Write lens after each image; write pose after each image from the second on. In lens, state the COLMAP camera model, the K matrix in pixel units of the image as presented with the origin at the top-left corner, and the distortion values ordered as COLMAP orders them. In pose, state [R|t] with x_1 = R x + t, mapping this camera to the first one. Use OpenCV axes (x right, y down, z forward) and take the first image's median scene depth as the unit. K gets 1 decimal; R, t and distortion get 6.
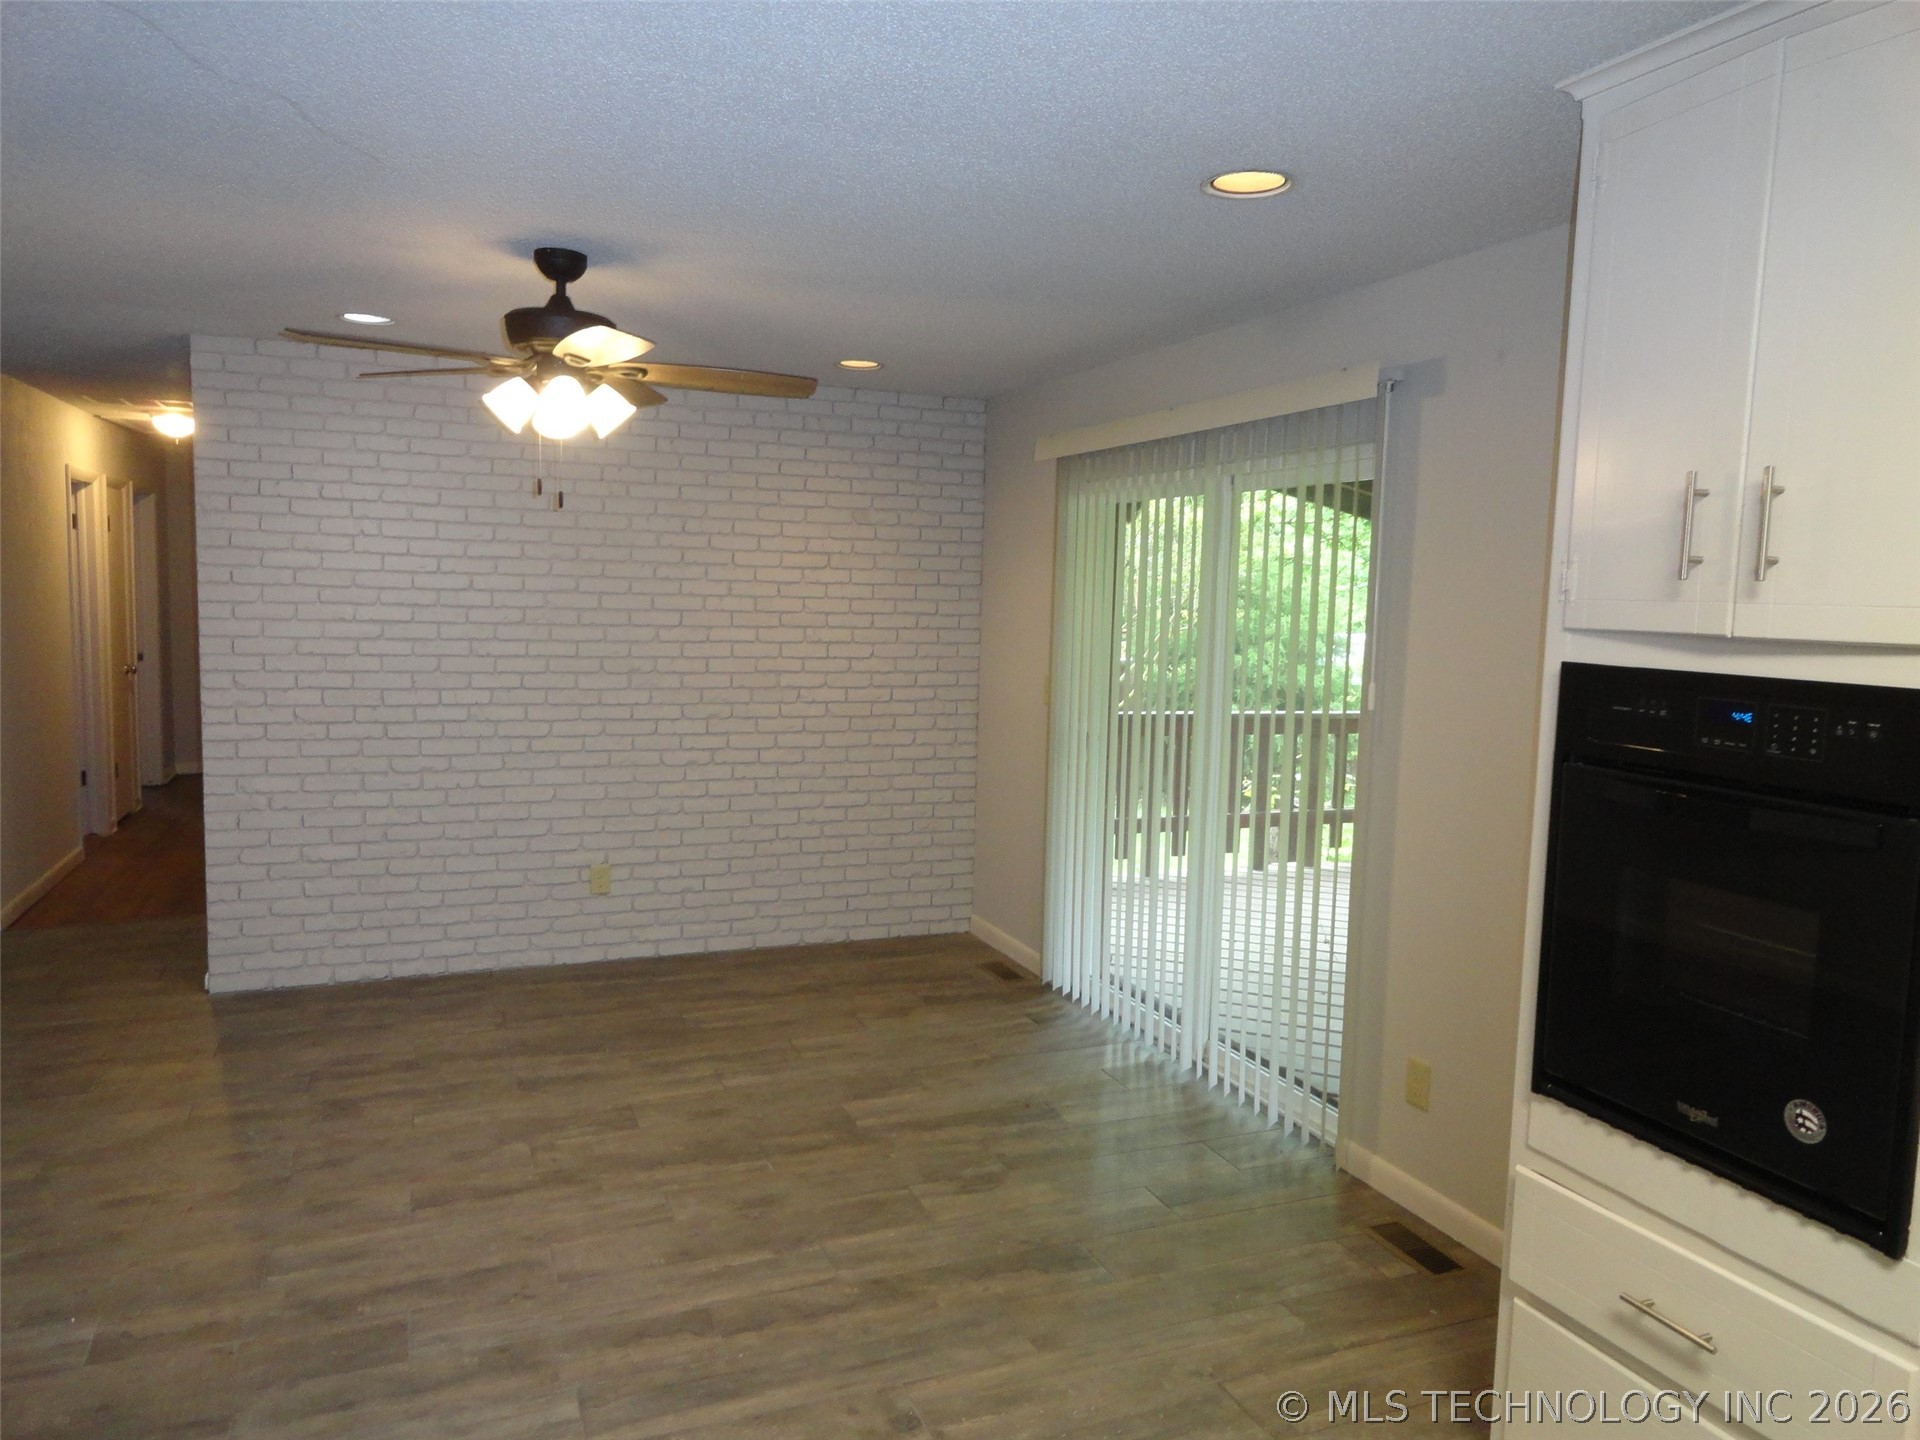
lens RADIAL K [[1327.9, 0, 966.8], [0, 1327.9, 727.0], [0, 0, 1]] dist [0.002064, -0.000167]
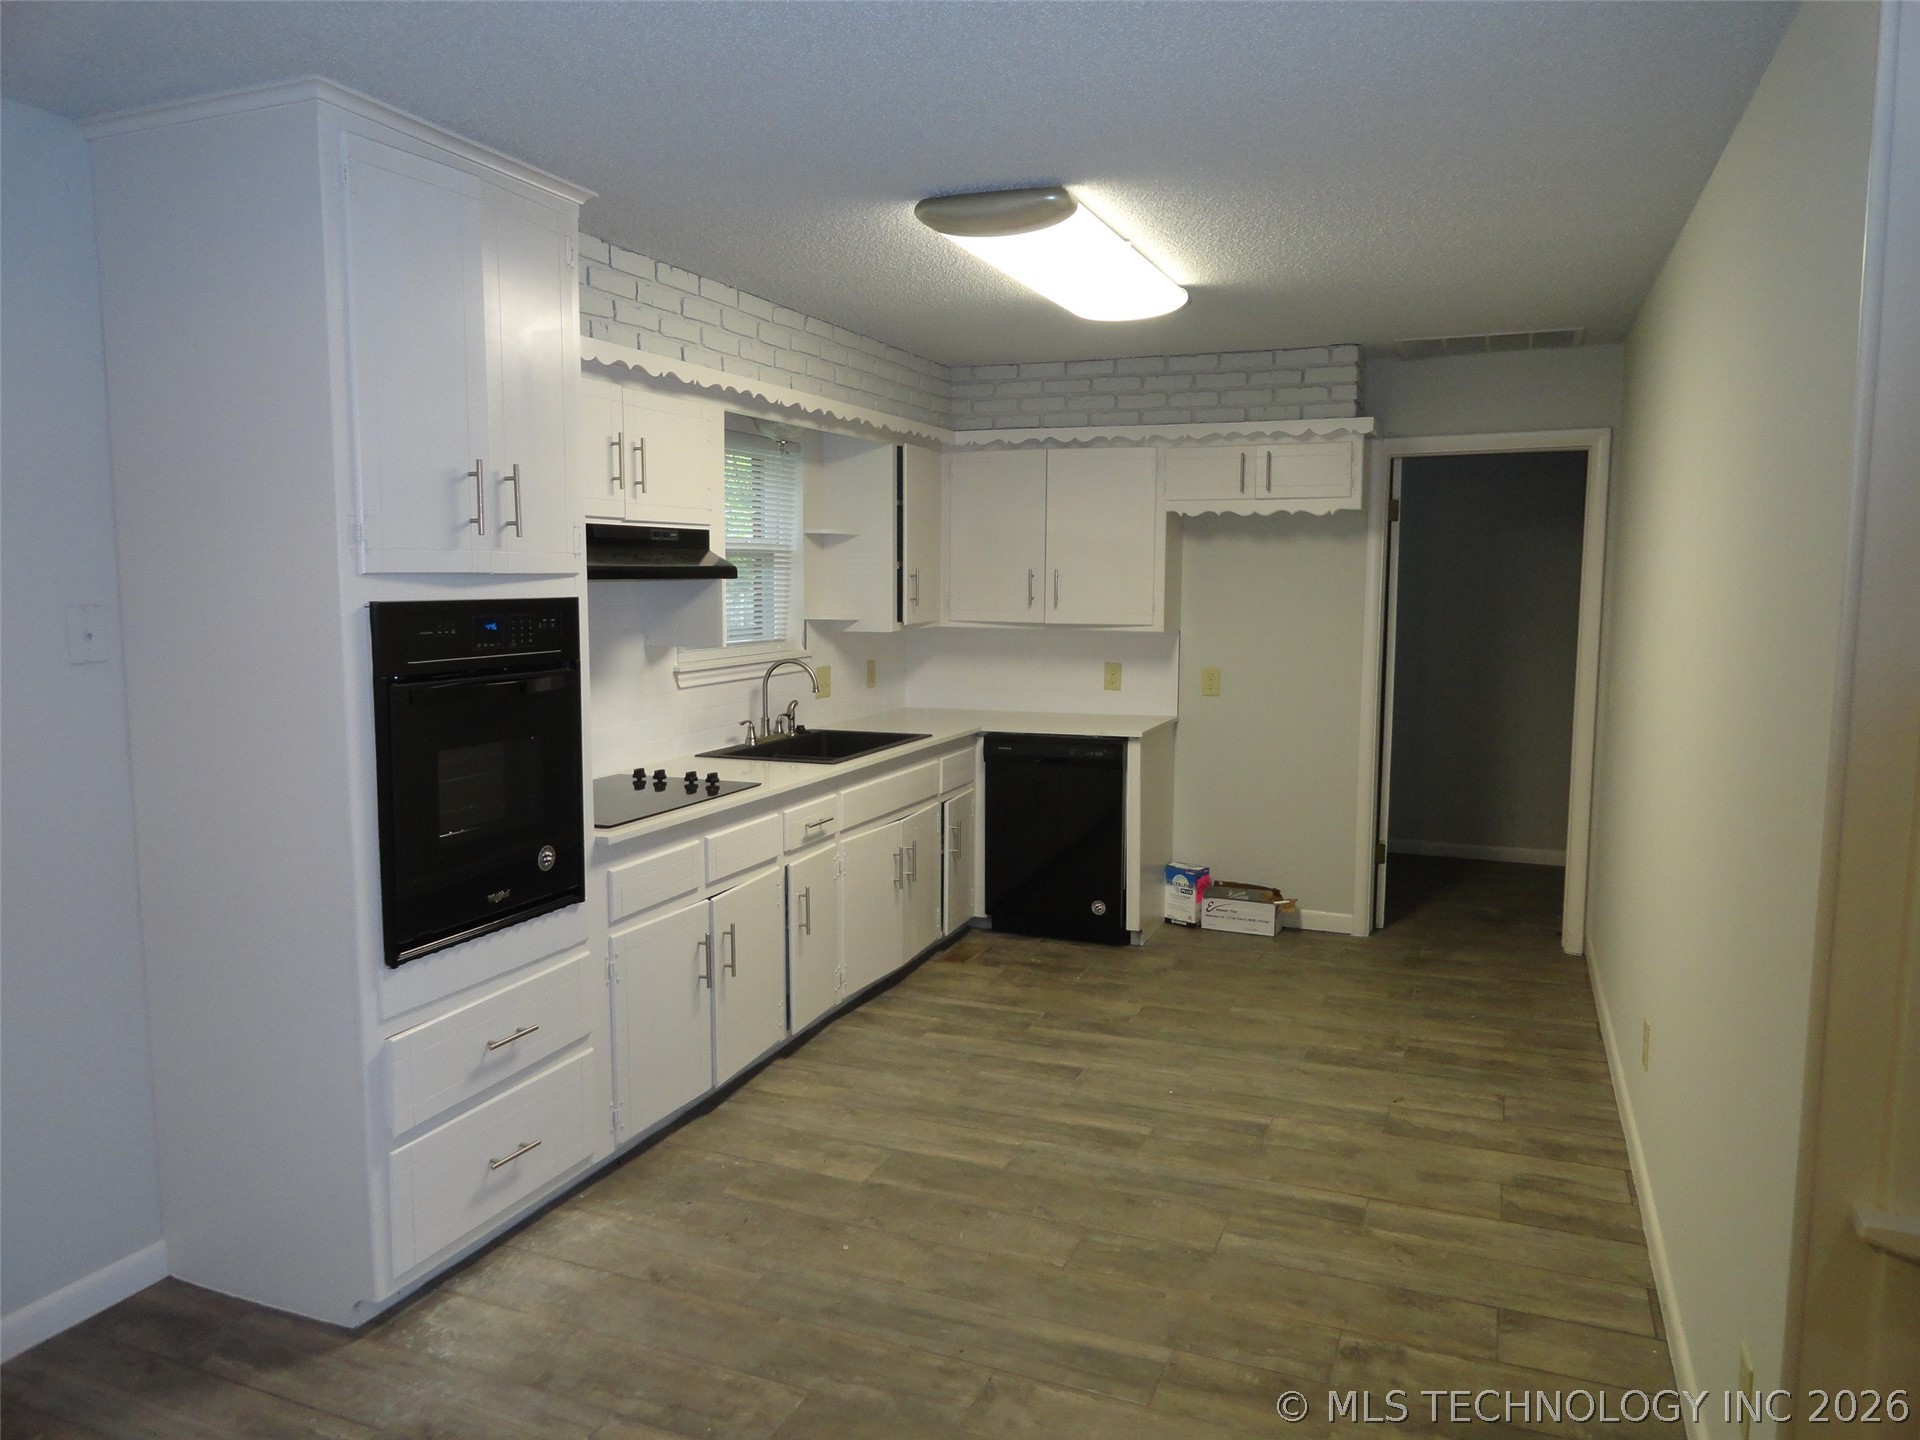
lens RADIAL K [[1327.9, 0, 966.8], [0, 1327.9, 727.0], [0, 0, 1]] dist [0.002064, -0.000167]
pose [[-0.736915, -0.114308, 0.666251, -0.818357], [0.040293, 0.976419, 0.212090, -0.190582], [-0.674784, 0.183138, -0.714932, 1.698128]]
